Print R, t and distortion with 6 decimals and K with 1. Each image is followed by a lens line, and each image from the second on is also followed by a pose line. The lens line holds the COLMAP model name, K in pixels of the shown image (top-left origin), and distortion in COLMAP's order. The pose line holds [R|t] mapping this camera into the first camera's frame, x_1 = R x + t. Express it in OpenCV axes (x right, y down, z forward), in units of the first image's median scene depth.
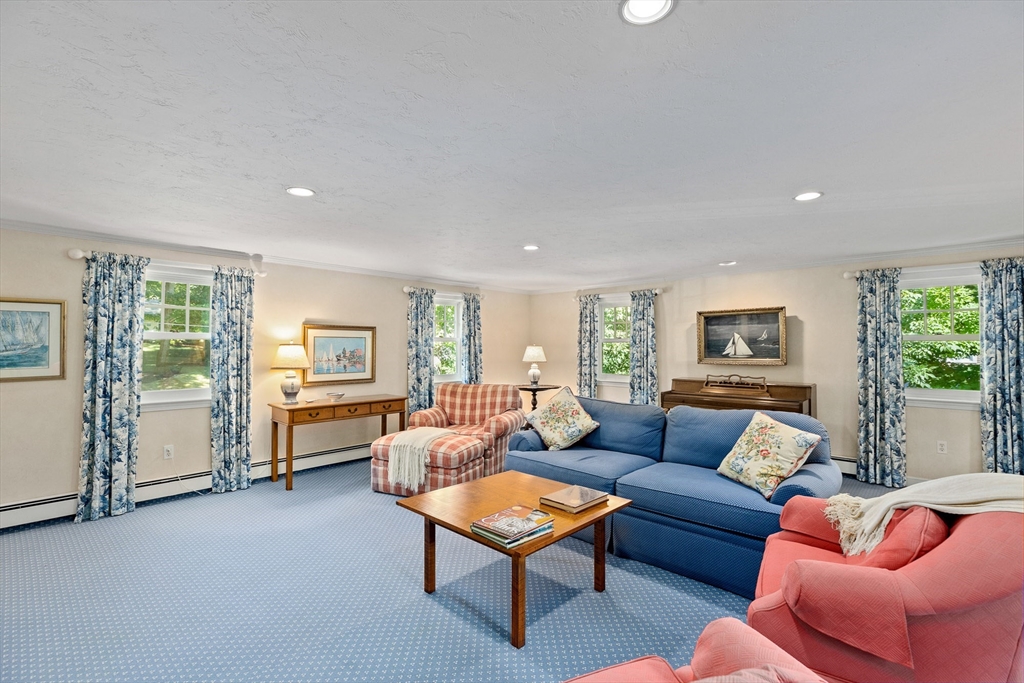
lens RADIAL K [[464.1, 0, 512.1], [0, 464.1, 341.4], [0, 0, 1]] dist [-0.006063, 0.002863]
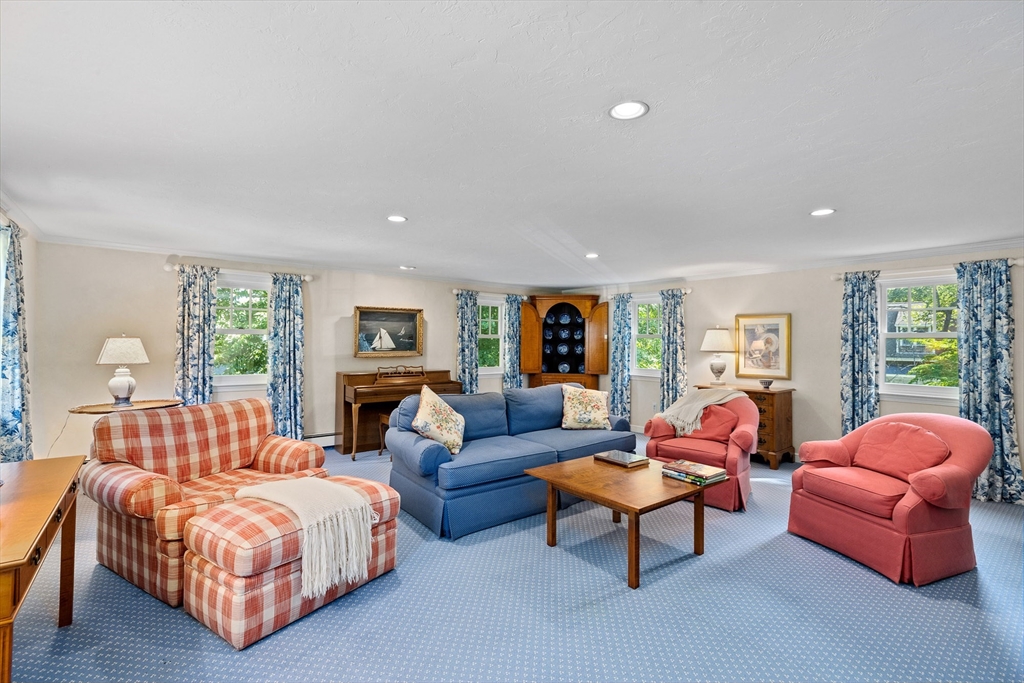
lens RADIAL K [[464.1, 0, 510.9], [0, 464.1, 341.8], [0, 0, 1]] dist [-0.006063, 0.002863]
pose [[0.146717, 0.002069, 0.989176, -0.572561], [-0.020202, 0.999796, 0.000905, 0.006594], [-0.988972, -0.020117, 0.146729, 0.532469]]
